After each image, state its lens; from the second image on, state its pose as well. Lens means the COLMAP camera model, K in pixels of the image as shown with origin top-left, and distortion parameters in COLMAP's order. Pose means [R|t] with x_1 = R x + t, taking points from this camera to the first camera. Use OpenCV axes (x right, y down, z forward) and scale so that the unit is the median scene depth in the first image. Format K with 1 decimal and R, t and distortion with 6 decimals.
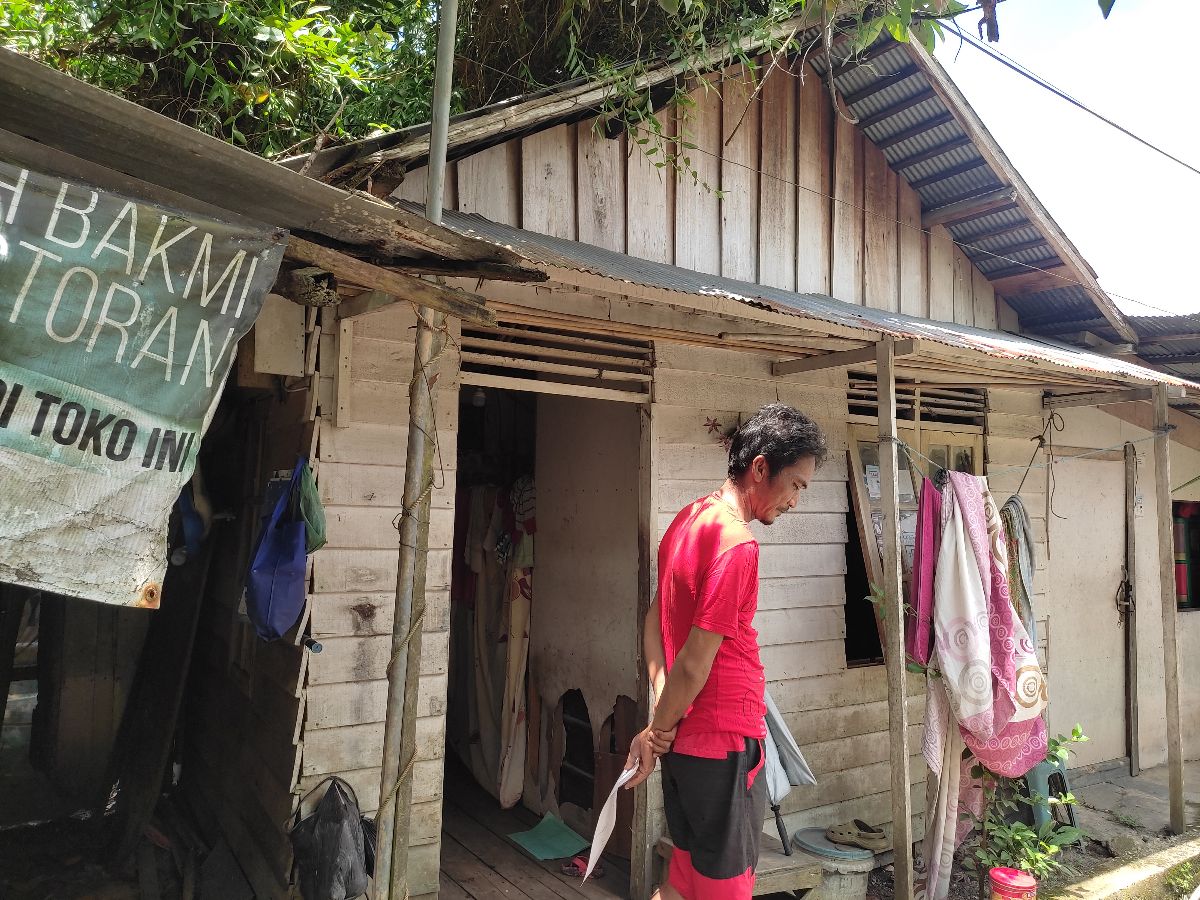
lens RADIAL K [[888.4, 0, 610.0], [0, 888.4, 450.6], [0, 0, 1]] dist [0.067093, -0.067550]
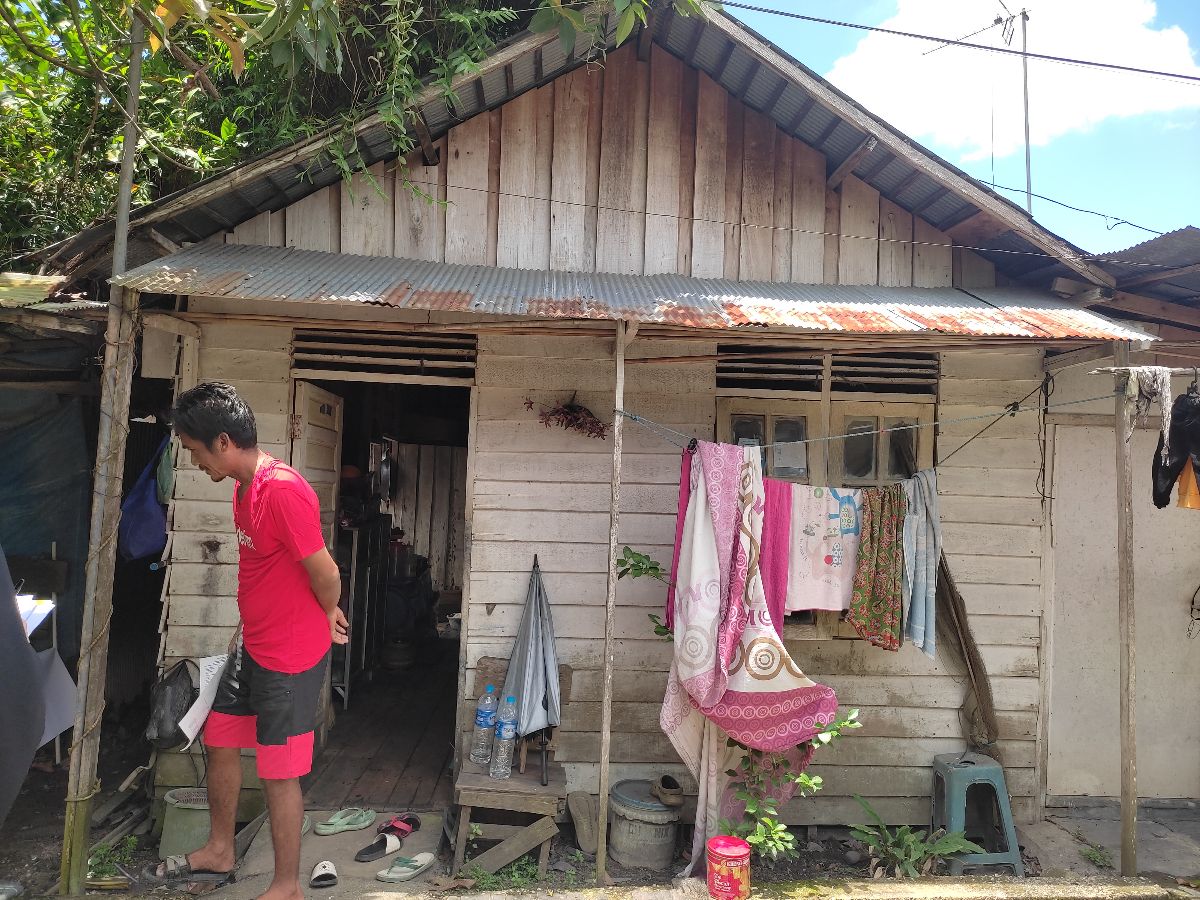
lens RADIAL K [[888.4, 0, 610.0], [0, 888.4, 450.6], [0, 0, 1]] dist [0.067093, -0.067550]
pose [[0.874374, -0.007856, -0.485189, 0.742580], [0.014379, 0.999849, 0.009724, 0.021373], [0.485039, -0.015479, 0.874355, 0.065224]]
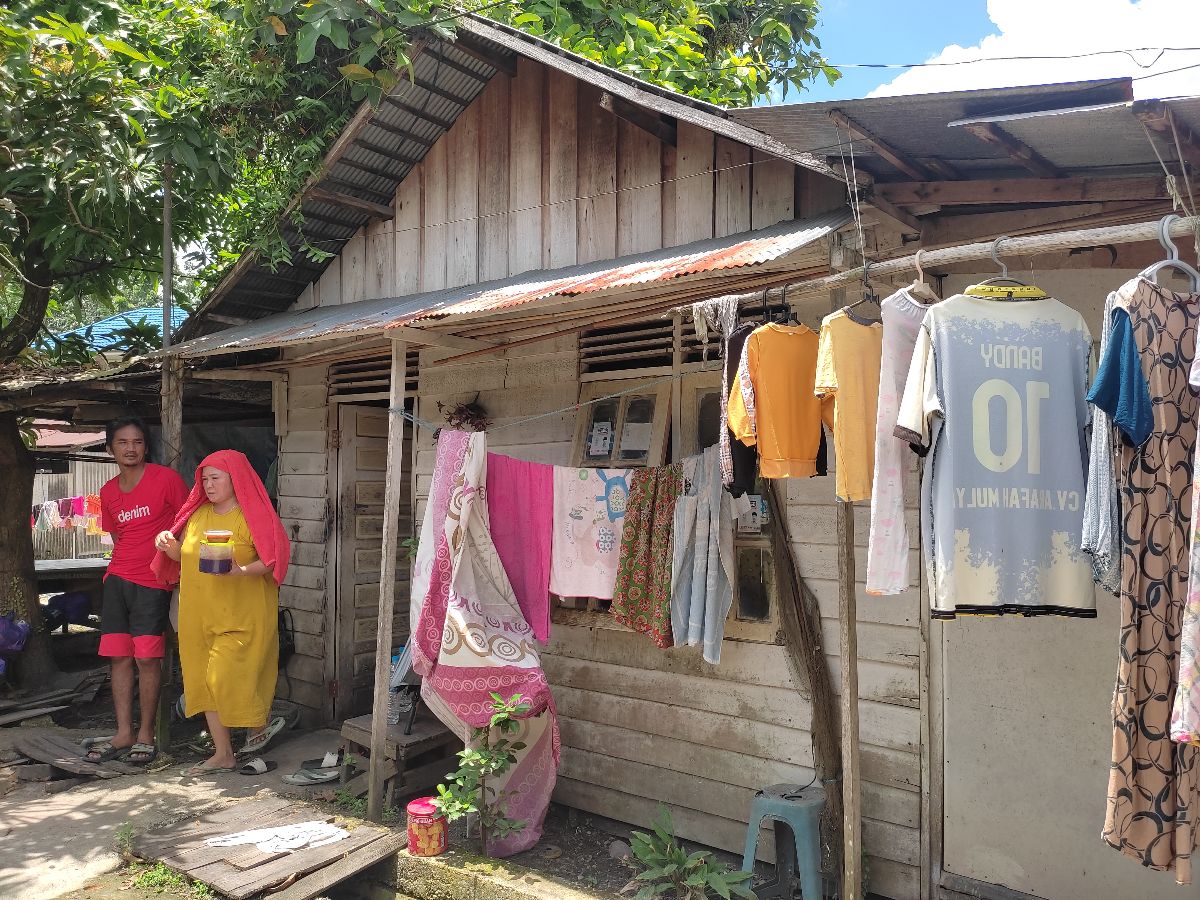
lens RADIAL K [[888.4, 0, 610.0], [0, 888.4, 450.6], [0, 0, 1]] dist [0.067093, -0.067550]
pose [[0.330128, -0.048770, -0.942675, 1.402721], [0.066466, 0.997387, -0.028323, 0.087695], [0.941593, -0.053306, 0.332507, 0.790783]]
